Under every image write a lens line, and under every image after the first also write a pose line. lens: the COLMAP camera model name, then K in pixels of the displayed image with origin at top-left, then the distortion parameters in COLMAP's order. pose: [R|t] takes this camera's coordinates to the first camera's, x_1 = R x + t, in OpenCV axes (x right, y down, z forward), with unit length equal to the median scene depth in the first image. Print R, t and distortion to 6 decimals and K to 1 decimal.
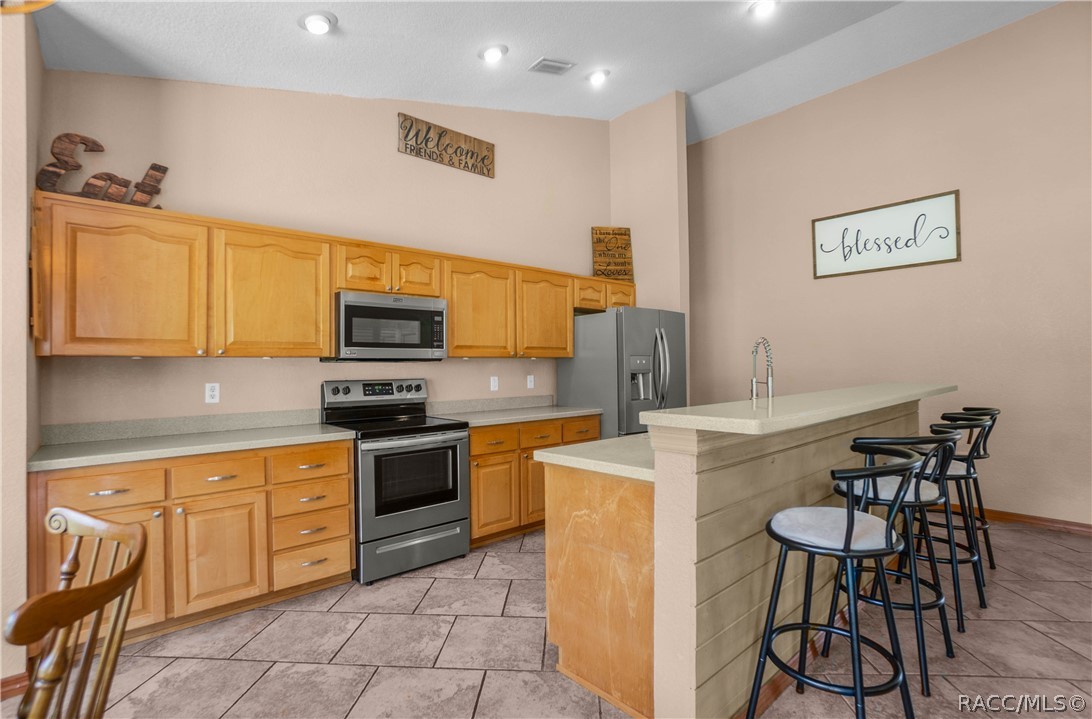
lens RADIAL K [[517.7, 0, 546.0], [0, 517.7, 359.5], [0, 0, 1]] dist [-0.002610, -0.000227]
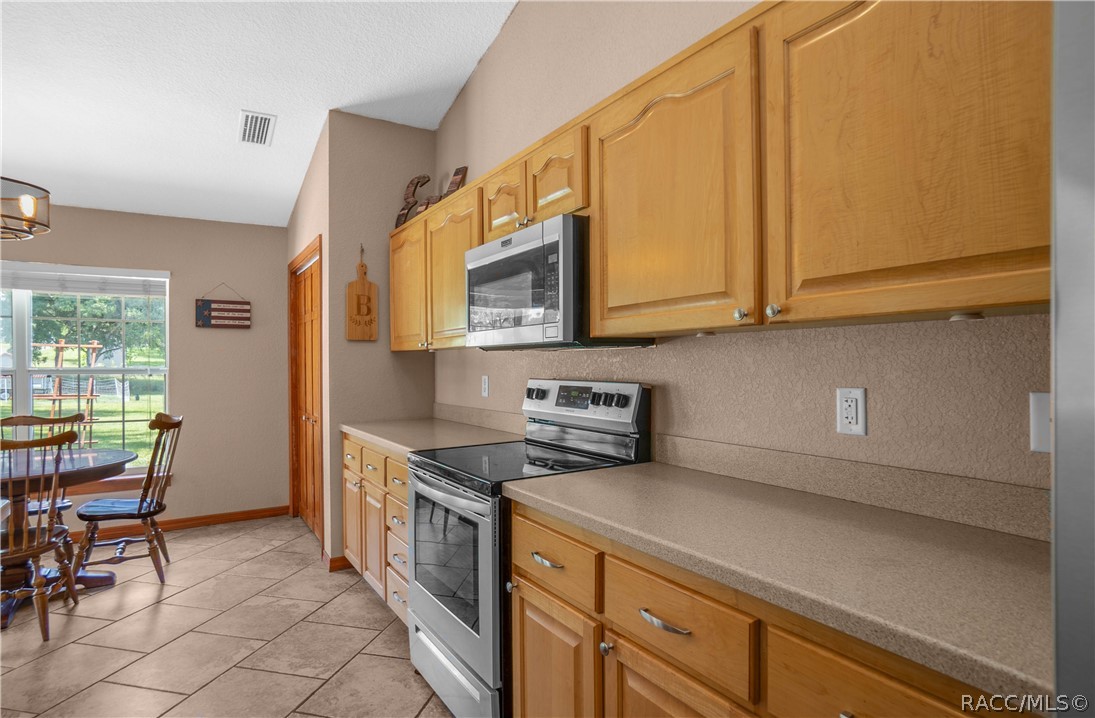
lens RADIAL K [[619.0, 0, 547.5], [0, 619.0, 359.0], [0, 0, 1]] dist [-0.001980, 0.000140]
pose [[-0.210952, 0.011520, -0.977429, 0.492256], [0.029748, 0.999543, 0.005360, 0.015098], [0.977044, -0.027946, -0.211198, 1.537386]]
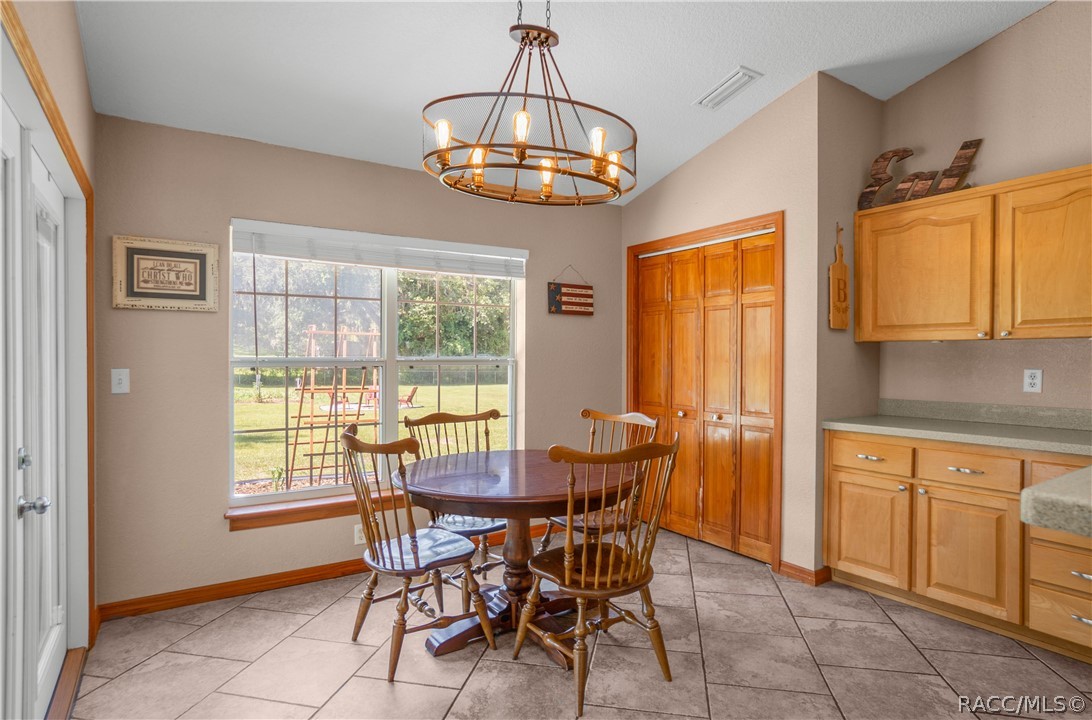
lens RADIAL K [[609.0, 0, 552.9], [0, 609.0, 354.4], [0, 0, 1]] dist [-0.000511, 0.000457]
pose [[-0.151381, 0.009688, -0.988428, 0.532951], [0.018439, 0.999806, 0.006976, -0.000544], [0.988304, -0.017169, -0.151530, 0.422532]]
